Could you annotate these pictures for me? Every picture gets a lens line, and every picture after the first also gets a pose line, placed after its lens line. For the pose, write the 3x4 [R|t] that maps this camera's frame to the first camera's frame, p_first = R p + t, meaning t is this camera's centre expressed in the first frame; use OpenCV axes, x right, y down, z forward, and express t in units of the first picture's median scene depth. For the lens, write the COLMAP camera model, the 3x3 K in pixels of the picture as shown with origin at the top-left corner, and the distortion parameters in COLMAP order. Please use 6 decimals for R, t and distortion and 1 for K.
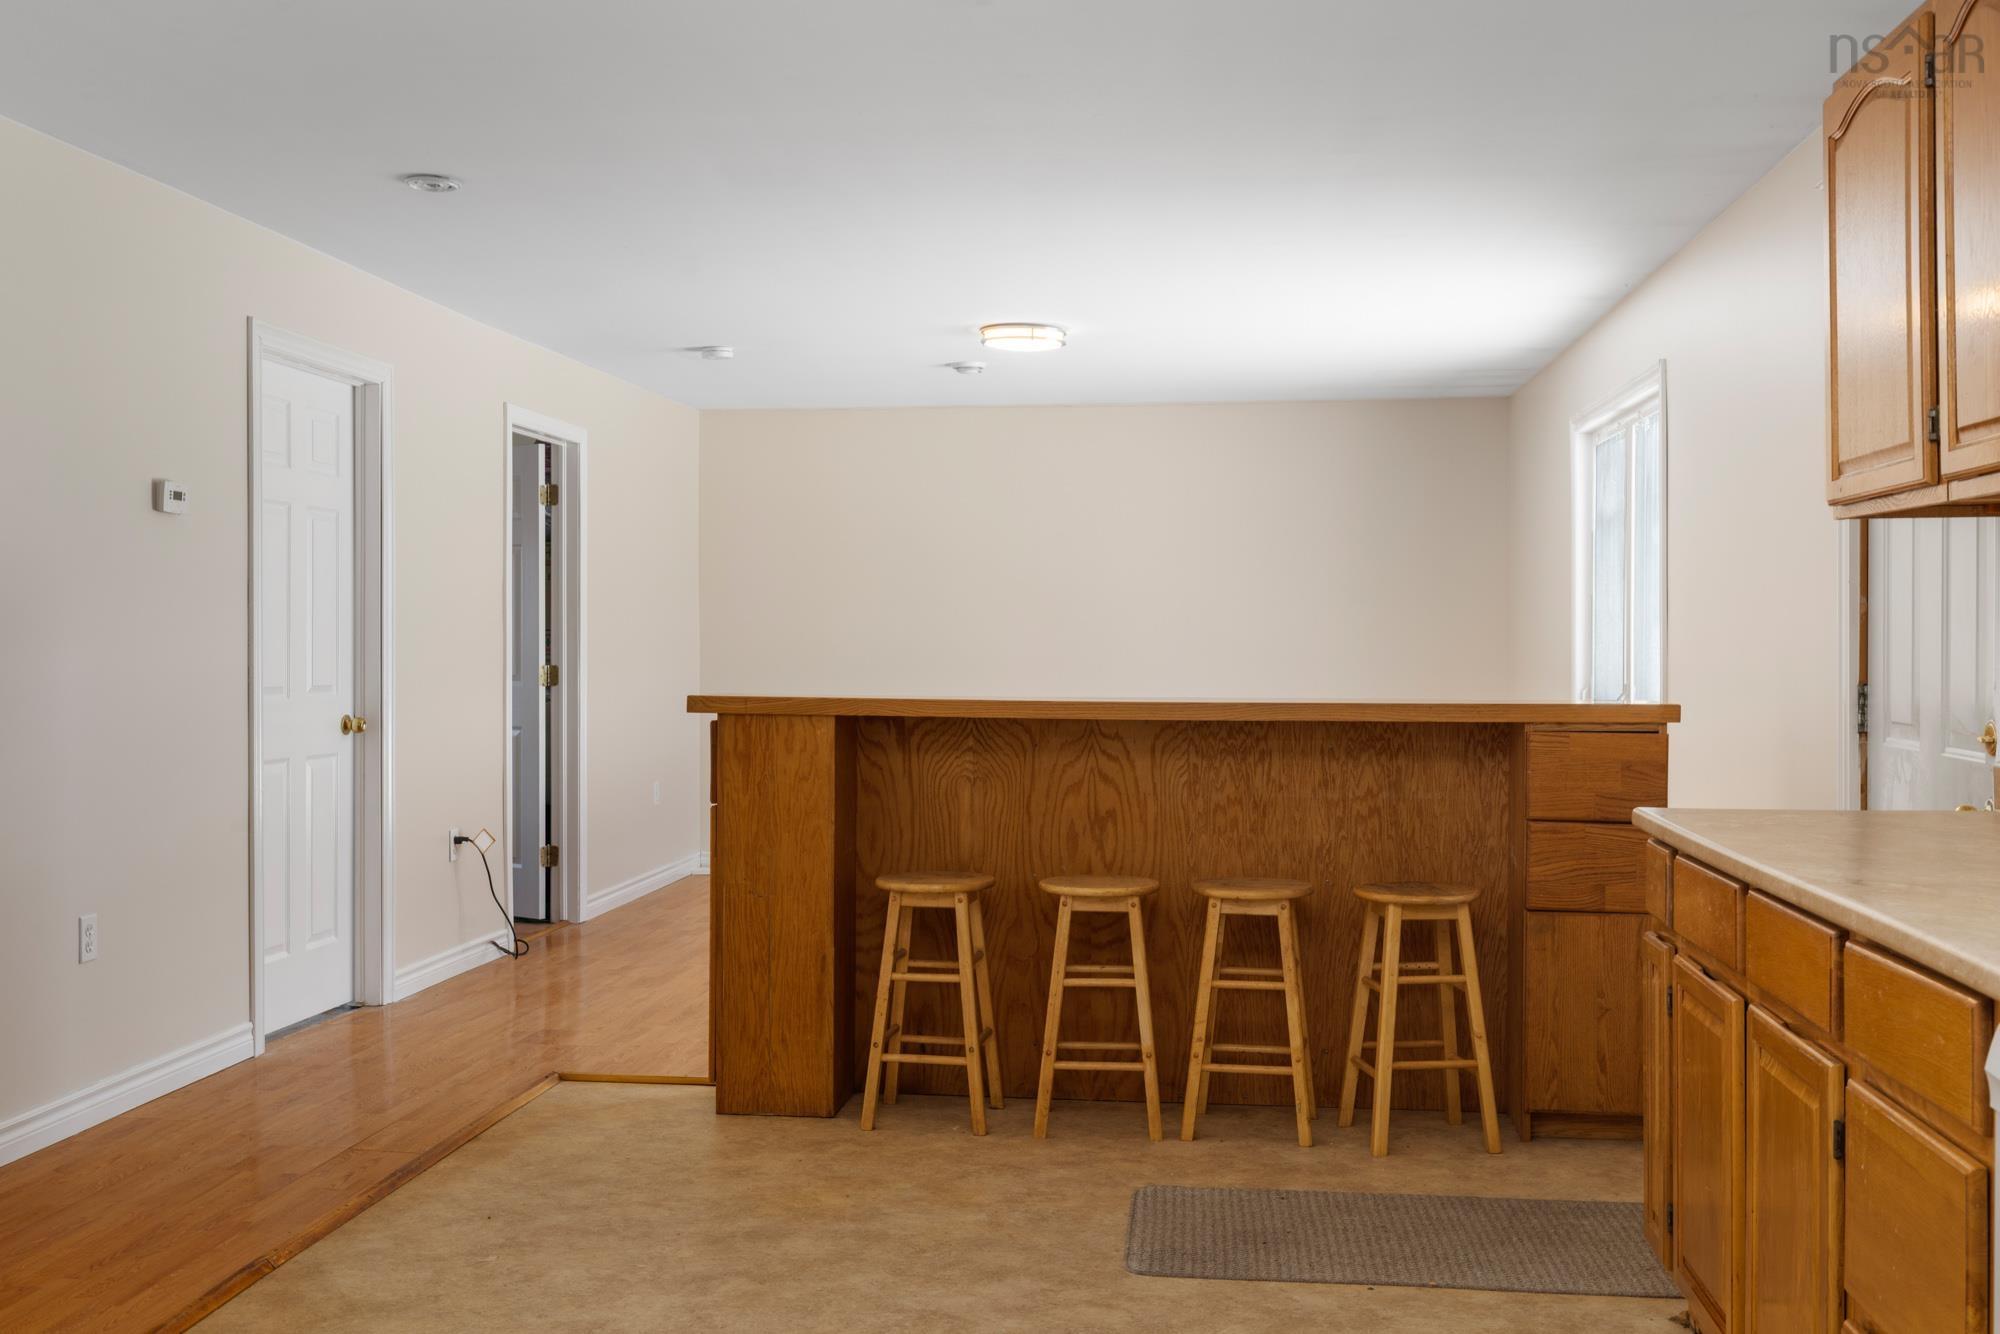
lens RADIAL K [[1944.1, 0, 994.1], [0, 1944.1, 636.9], [0, 0, 1]] dist [-0.004399, 0.004621]
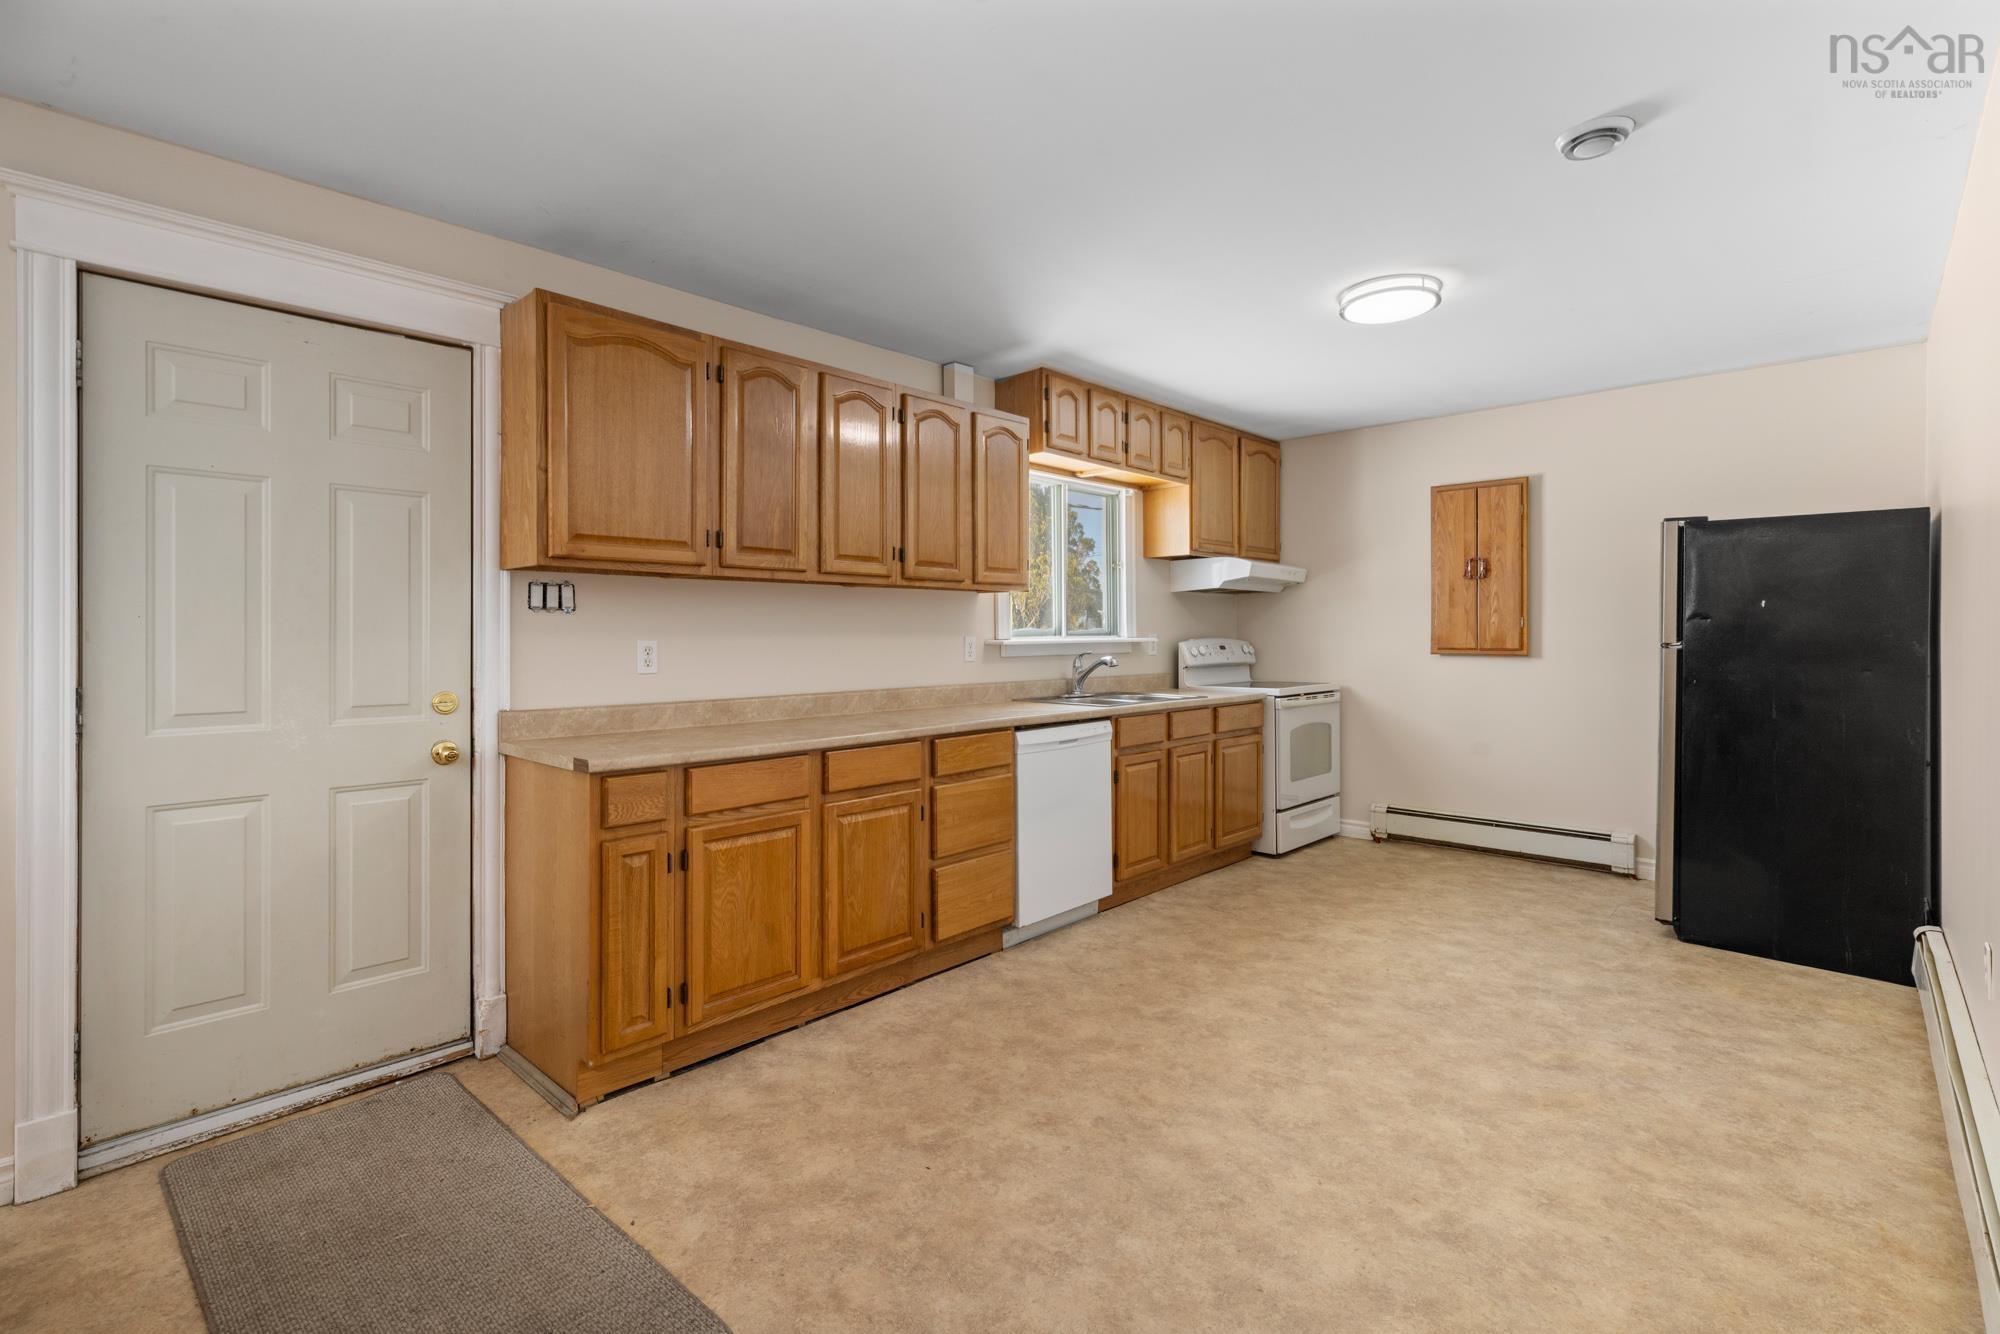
lens RADIAL K [[908.2, 0, 1005.7], [0, 908.2, 639.3], [0, 0, 1]] dist [0.001170, 0.000065]
pose [[-0.811170, 0.005151, 0.584787, -0.210142], [0.007535, 0.999970, 0.001643, 0.001706], [-0.584762, 0.005739, -0.811185, 0.947507]]
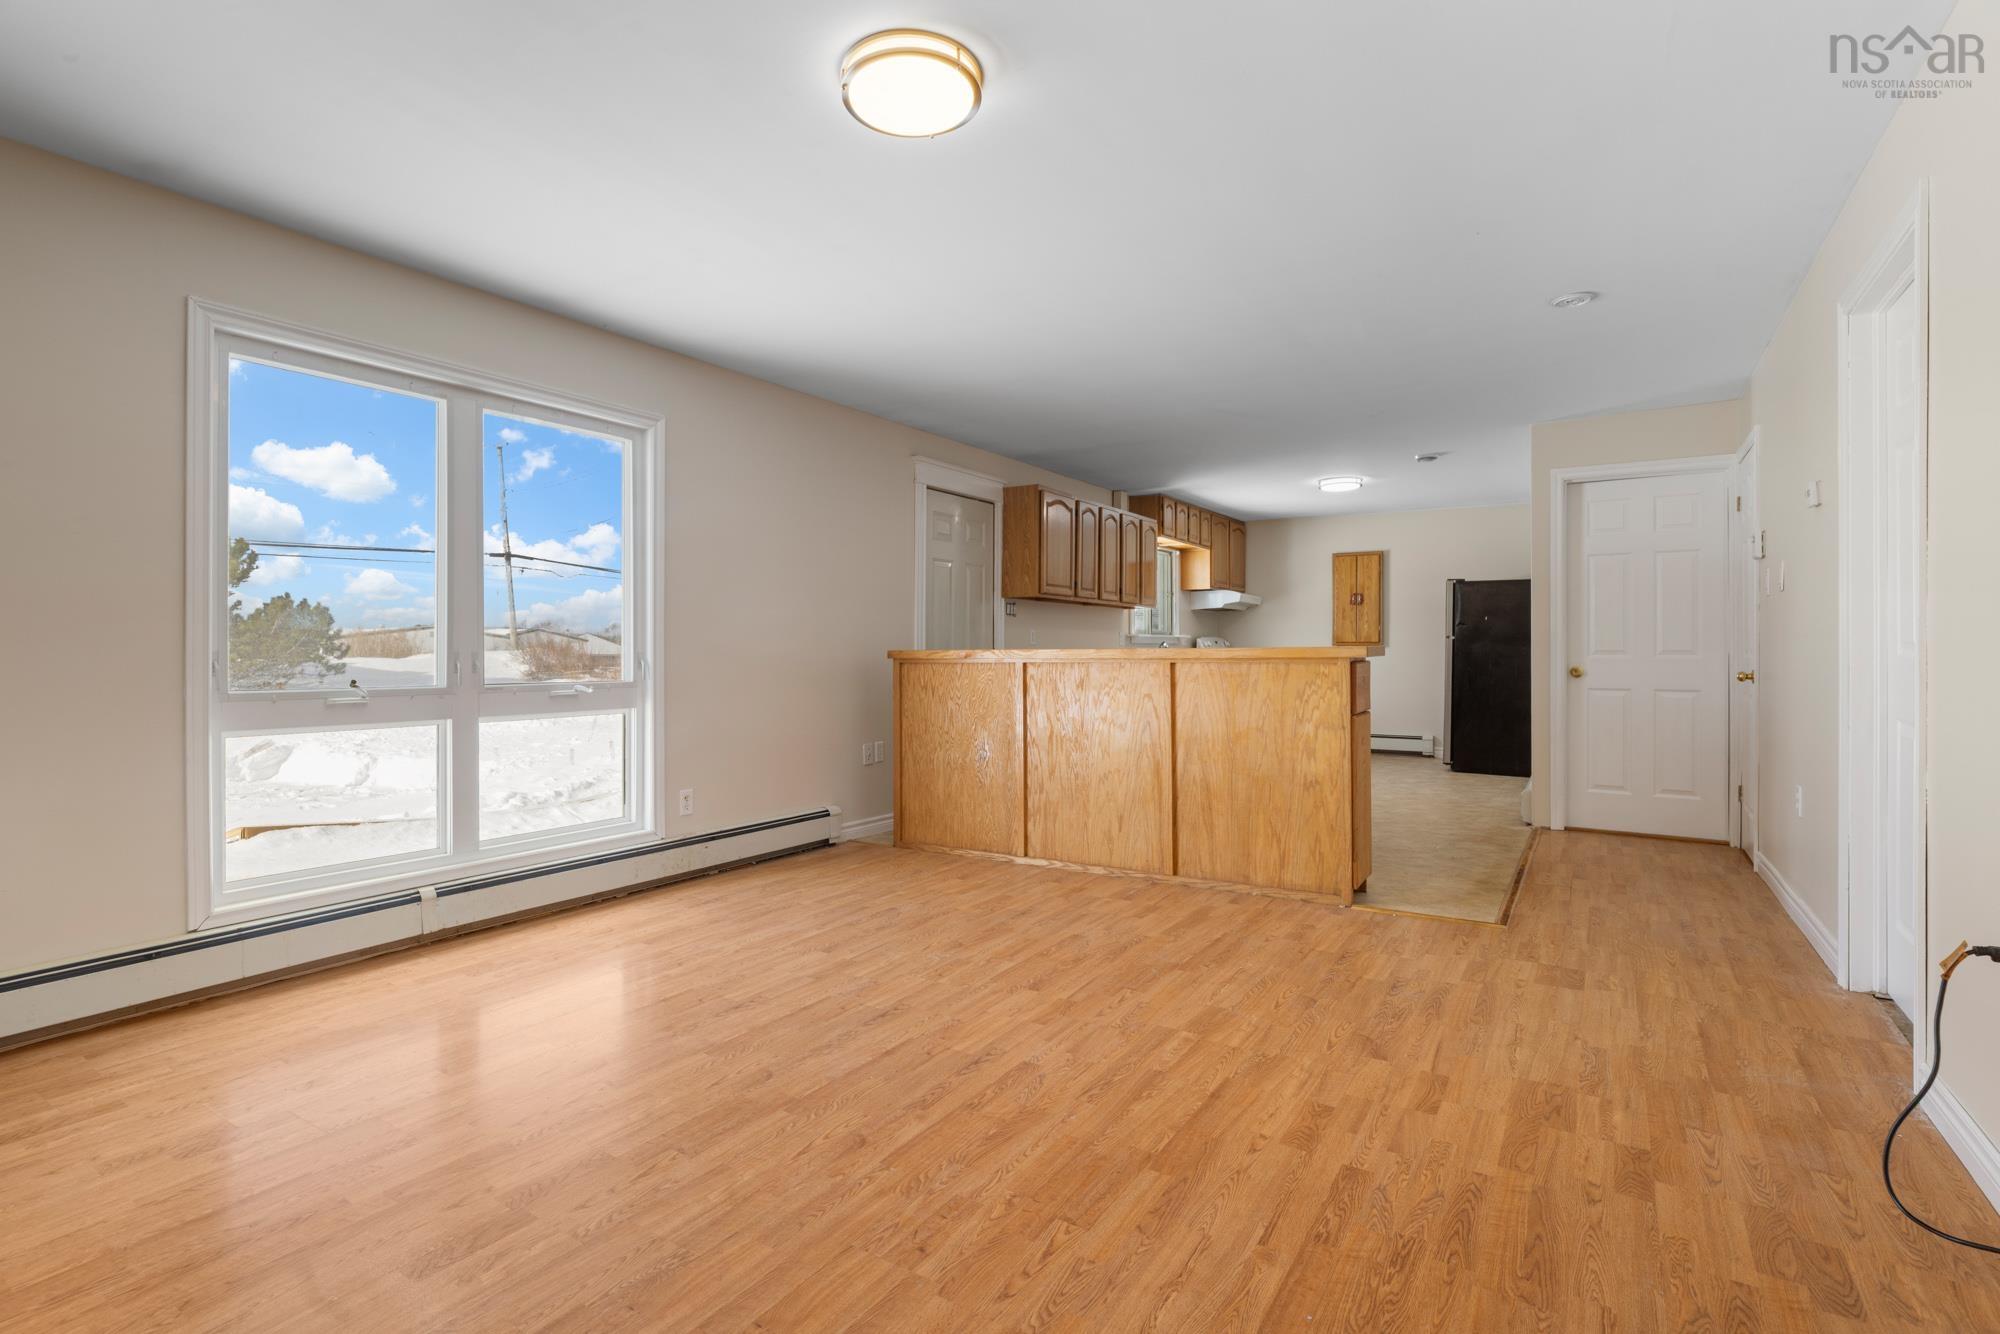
lens RADIAL K [[943.3, 0, 1000.0], [0, 943.3, 667.0], [0, 0, 1]] dist [0.000150, 0.000017]
pose [[-0.904457, -0.001040, 0.426564, -0.208824], [0.004782, 0.999909, 0.012576, 0.038223], [-0.426538, 0.013414, -0.904370, 1.838724]]
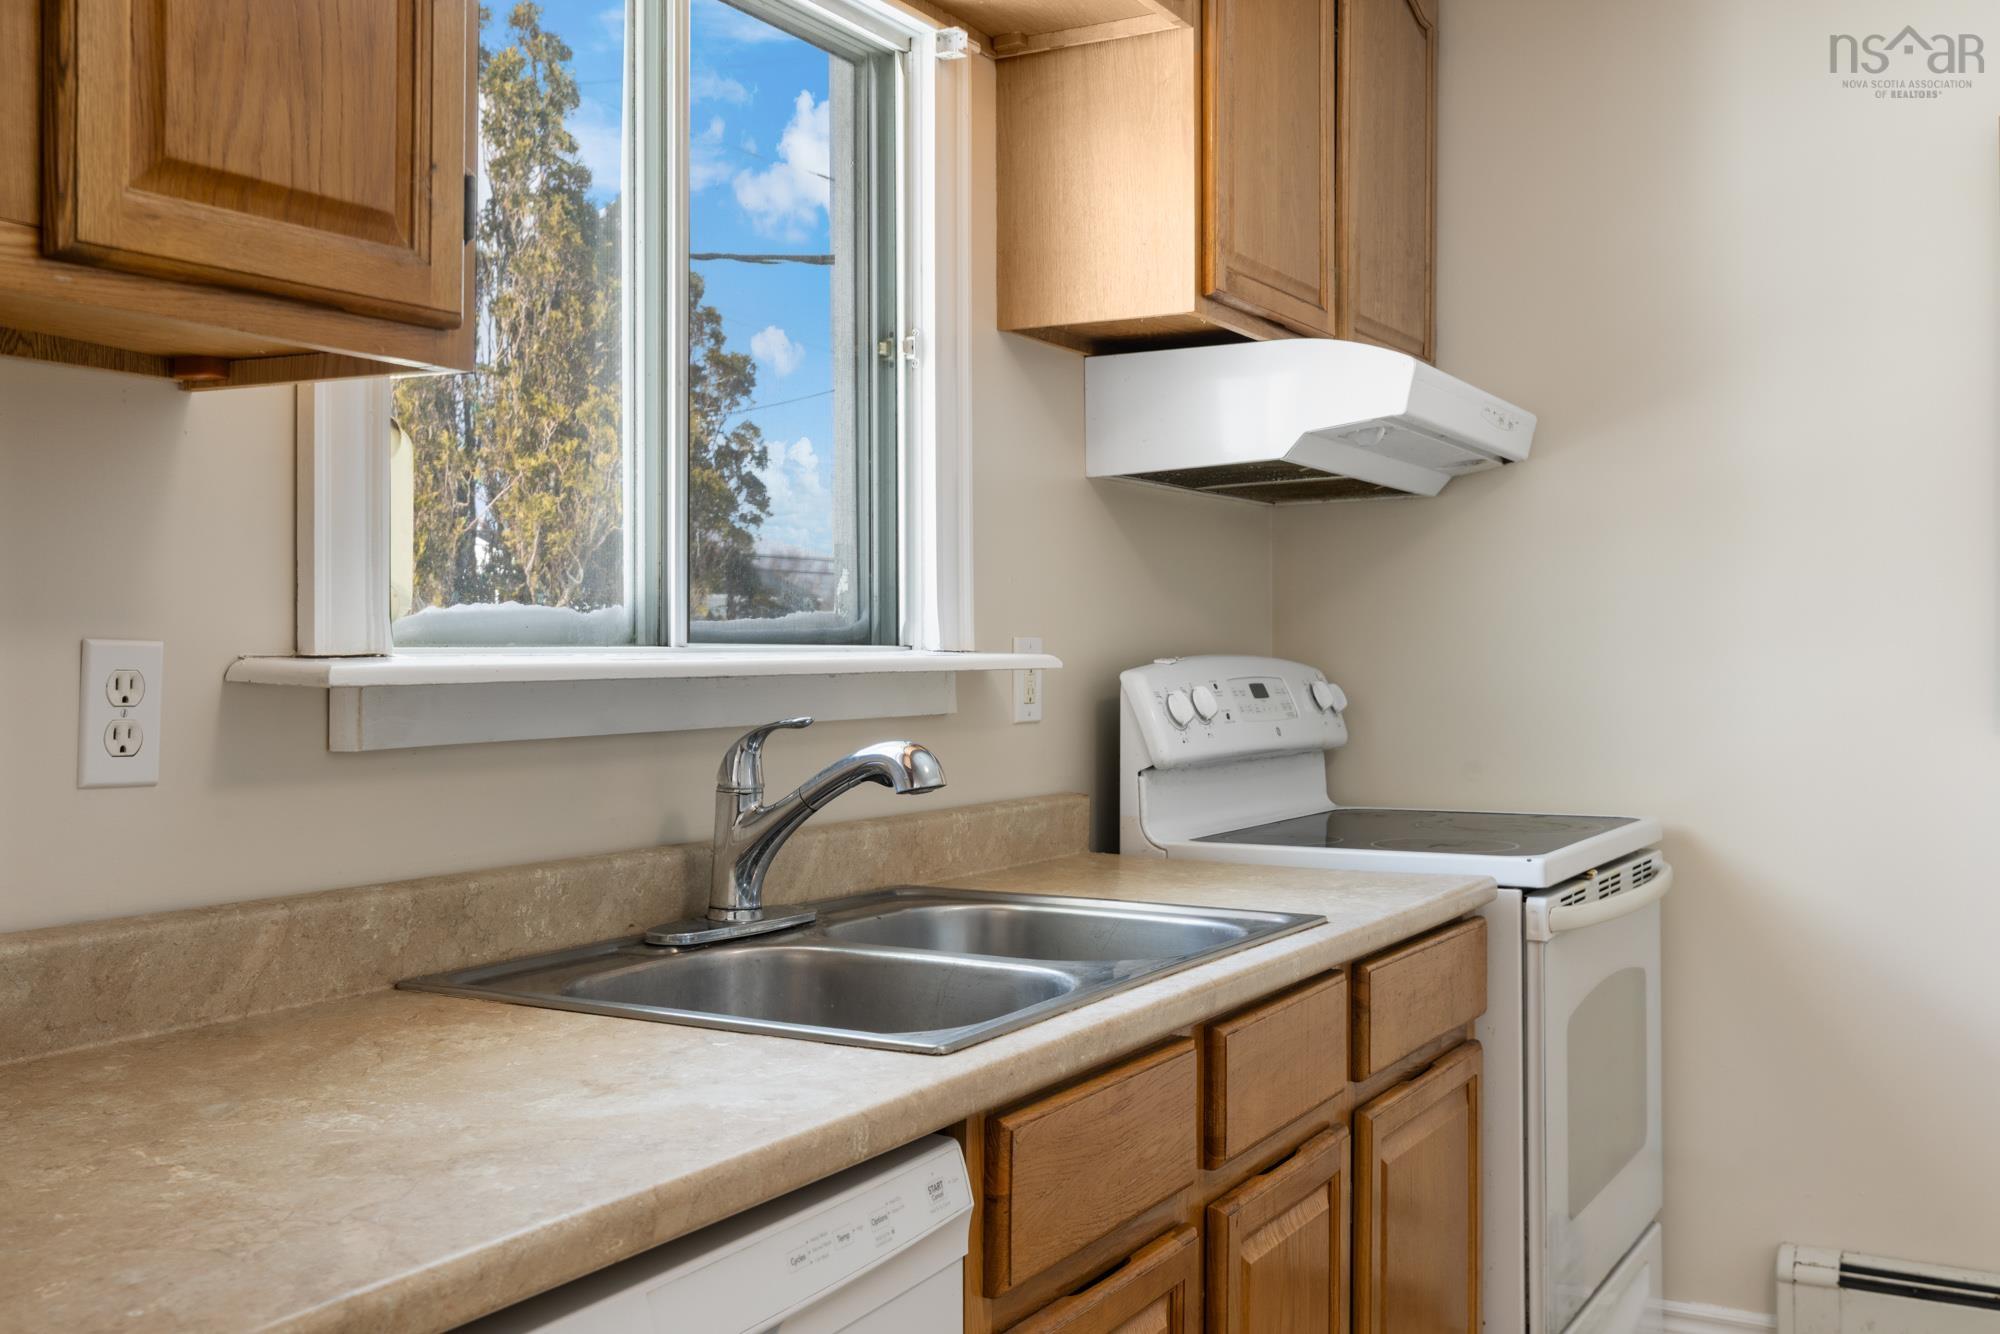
lens RADIAL K [[1944.1, 0, 994.1], [0, 1944.1, 636.9], [0, 0, 1]] dist [-0.004399, 0.004621]
pose [[-0.925588, 0.005883, 0.378486, 0.051535], [0.002698, 0.999956, -0.008945, 0.003206], [-0.378522, -0.007258, -0.925564, 0.537848]]
